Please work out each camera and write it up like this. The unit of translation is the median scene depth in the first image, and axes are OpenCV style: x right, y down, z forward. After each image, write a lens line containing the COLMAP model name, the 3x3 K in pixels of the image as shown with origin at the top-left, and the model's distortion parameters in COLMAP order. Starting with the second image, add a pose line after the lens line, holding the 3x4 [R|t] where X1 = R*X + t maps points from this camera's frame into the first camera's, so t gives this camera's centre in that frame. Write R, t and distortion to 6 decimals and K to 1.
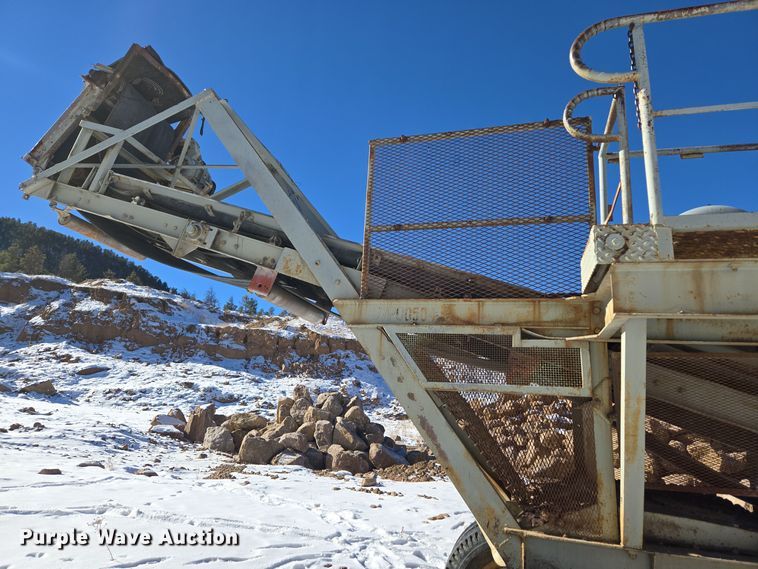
lens RADIAL K [[494.6, 0, 369.7], [0, 494.6, 288.3], [0, 0, 1]] dist [0.067232, -0.051559]
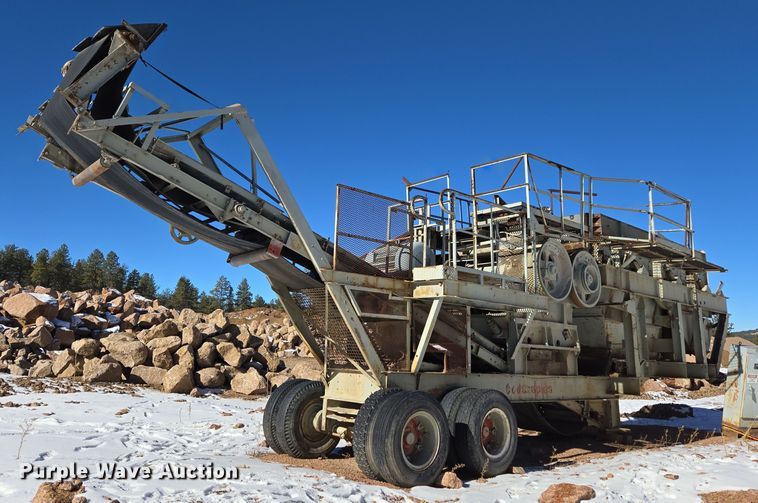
lens RADIAL K [[571.6, 0, 378.9], [0, 571.6, 230.9], [0, 0, 1]] dist [0.036904, -0.003140]
pose [[0.541955, 0.134450, 0.829583, -2.419217], [-0.212357, 0.976995, -0.019611, -0.162011], [-0.813136, -0.165540, 0.558039, -0.513589]]
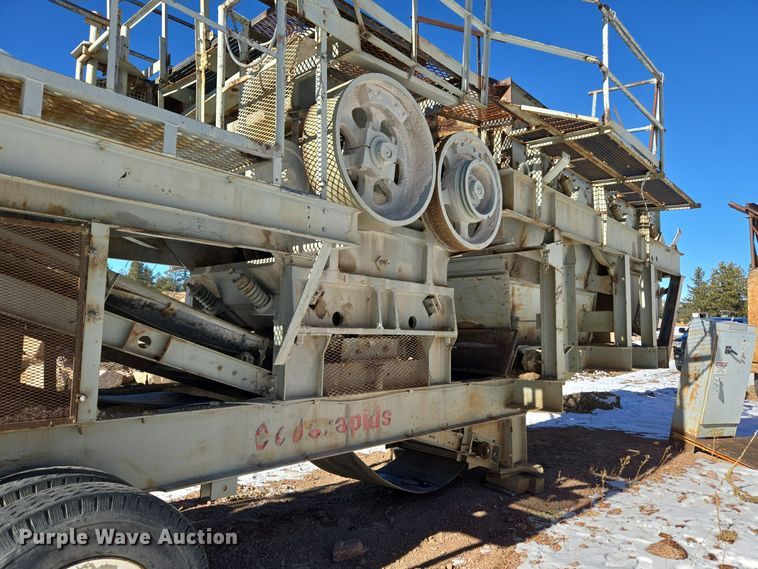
lens RADIAL K [[518.0, 0, 389.6], [0, 518.0, 294.0], [0, 0, 1]] dist [0.069292, -0.062079]
pose [[0.447116, 0.008576, 0.894435, 0.255058], [-0.217565, 0.970966, 0.099448, 0.013874], [-0.867613, -0.239063, 0.436000, -0.082907]]
